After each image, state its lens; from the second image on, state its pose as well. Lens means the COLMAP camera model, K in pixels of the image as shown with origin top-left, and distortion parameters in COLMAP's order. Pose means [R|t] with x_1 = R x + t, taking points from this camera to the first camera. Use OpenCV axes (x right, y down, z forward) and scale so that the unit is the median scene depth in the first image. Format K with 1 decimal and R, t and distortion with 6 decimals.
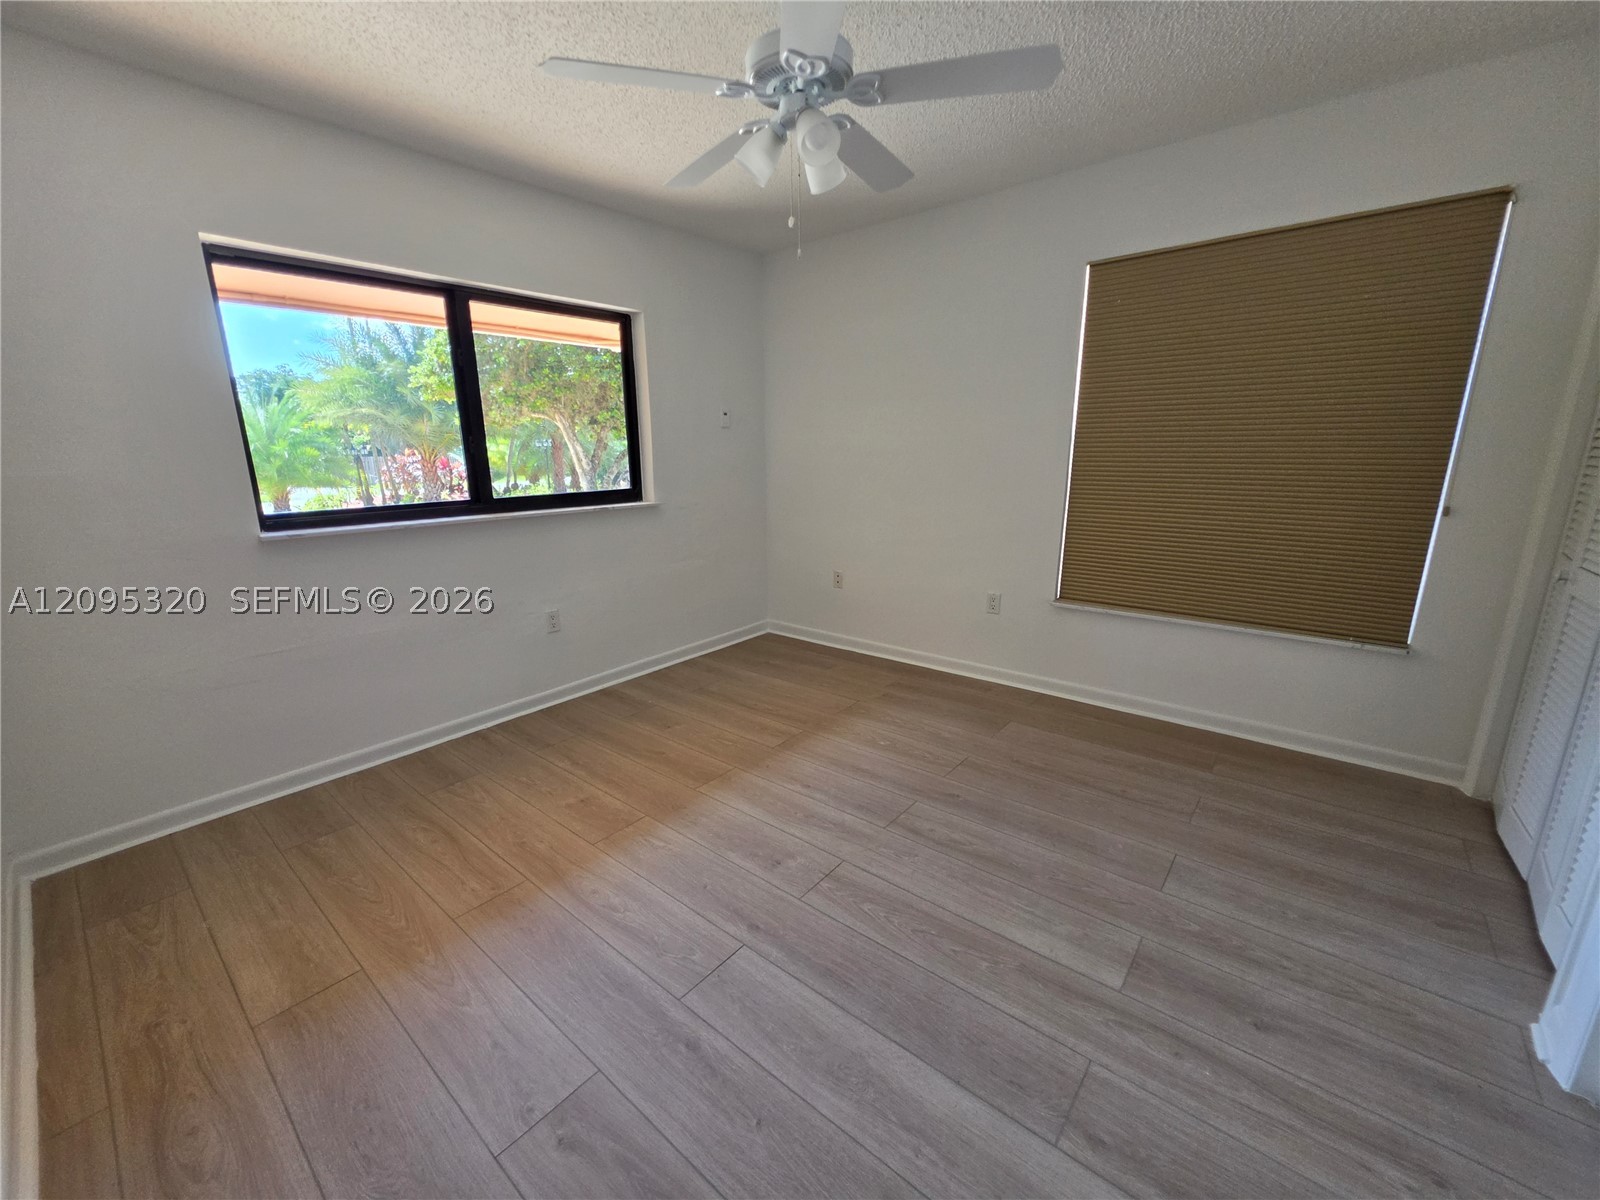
lens RADIAL K [[647.5, 0, 784.3], [0, 647.5, 603.3], [0, 0, 1]] dist [-0.008447, 0.001110]
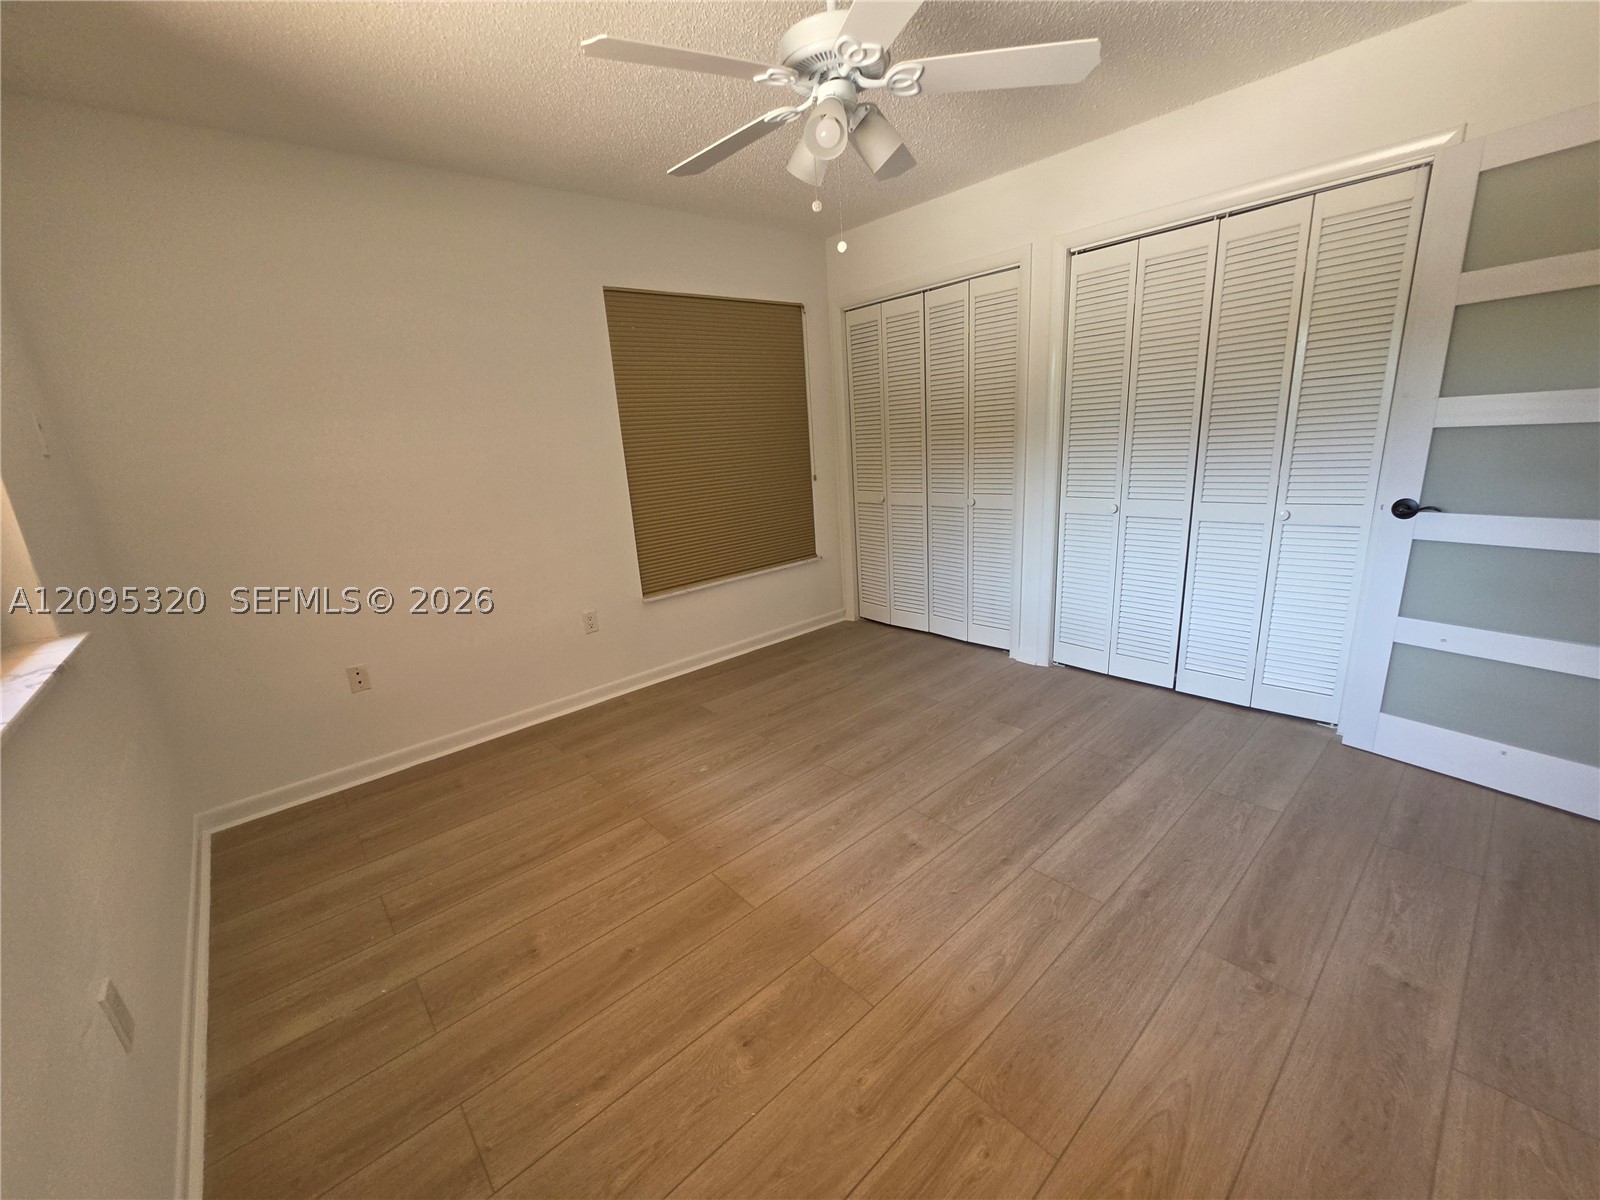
lens RADIAL K [[647.5, 0, 785.8], [0, 647.5, 603.8], [0, 0, 1]] dist [-0.008447, 0.001110]
pose [[0.149403, -0.248970, 0.956918, -0.748738], [0.296113, 0.934629, 0.196939, -0.176337], [-0.943396, 0.253933, 0.213360, 0.706640]]
